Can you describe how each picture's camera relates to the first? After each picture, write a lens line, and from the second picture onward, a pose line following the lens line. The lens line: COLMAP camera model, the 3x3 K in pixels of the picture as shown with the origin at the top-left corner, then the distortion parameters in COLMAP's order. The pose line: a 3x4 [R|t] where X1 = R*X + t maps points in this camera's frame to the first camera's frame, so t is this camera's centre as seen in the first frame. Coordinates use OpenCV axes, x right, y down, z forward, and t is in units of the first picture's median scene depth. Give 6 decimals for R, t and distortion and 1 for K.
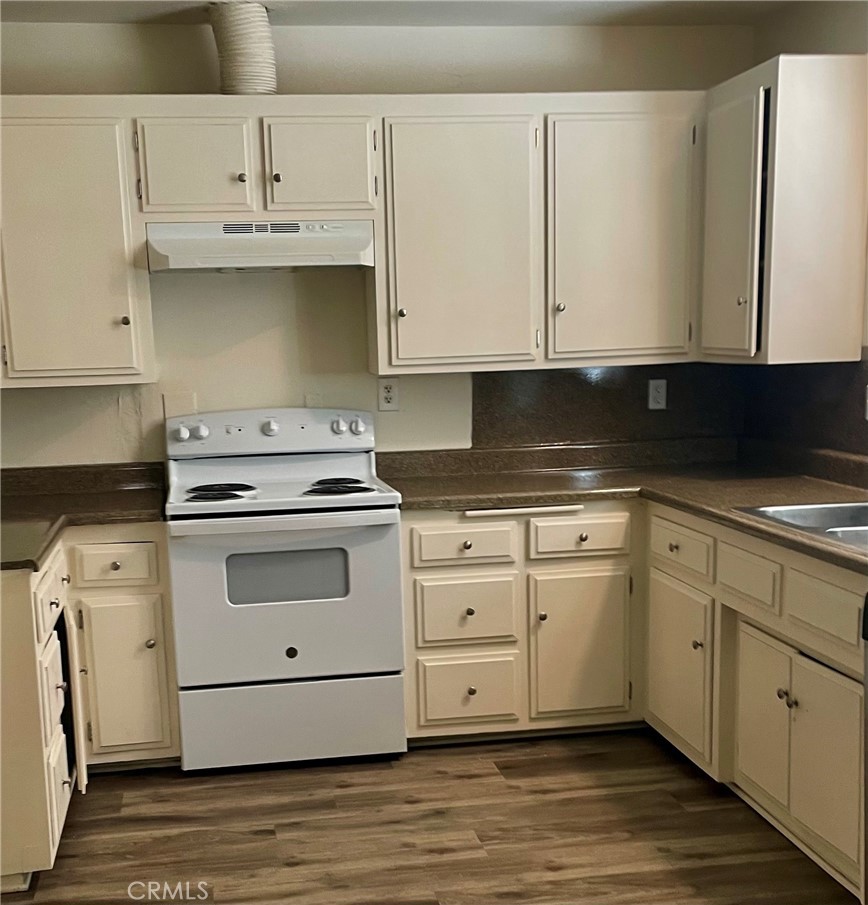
lens RADIAL K [[1231.1, 0, 381.3], [0, 1231.1, 566.0], [0, 0, 1]] dist [0.099607, -0.079108]
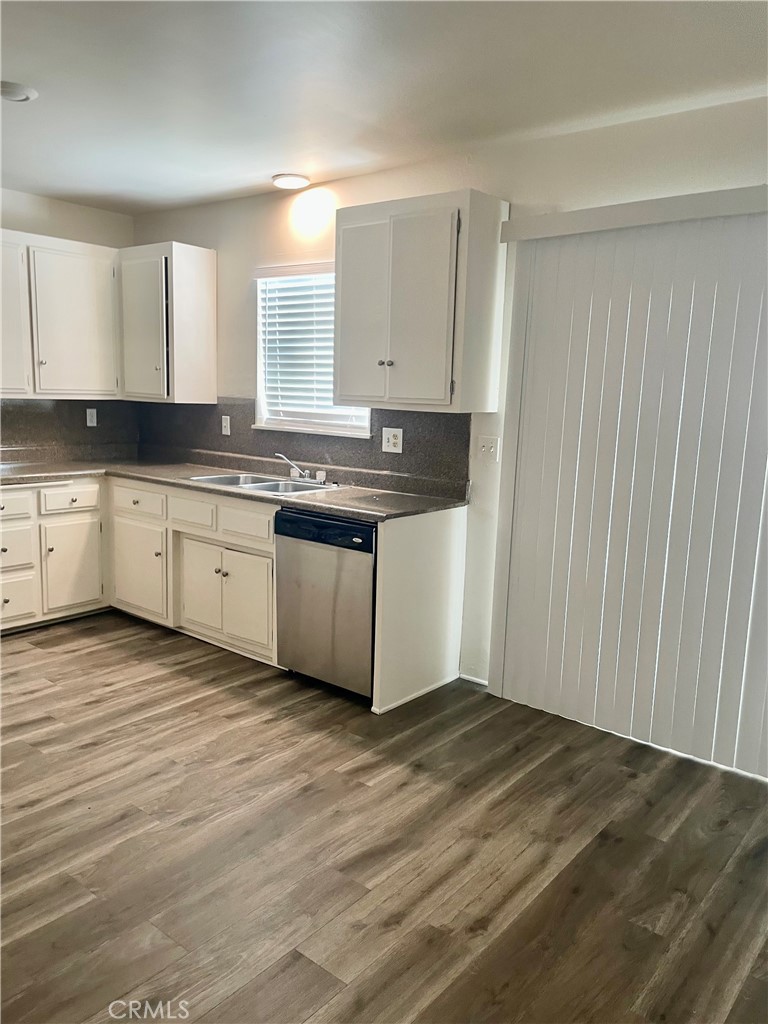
lens RADIAL K [[768.3, 0, 384.0], [0, 768.3, 512.0], [0, 0, 1]] dist [0.106775, -0.145628]
pose [[0.736831, -0.050724, 0.674171, -0.241346], [0.070851, 0.997484, -0.002386, 0.025721], [-0.672354, 0.049524, 0.738571, -0.062952]]
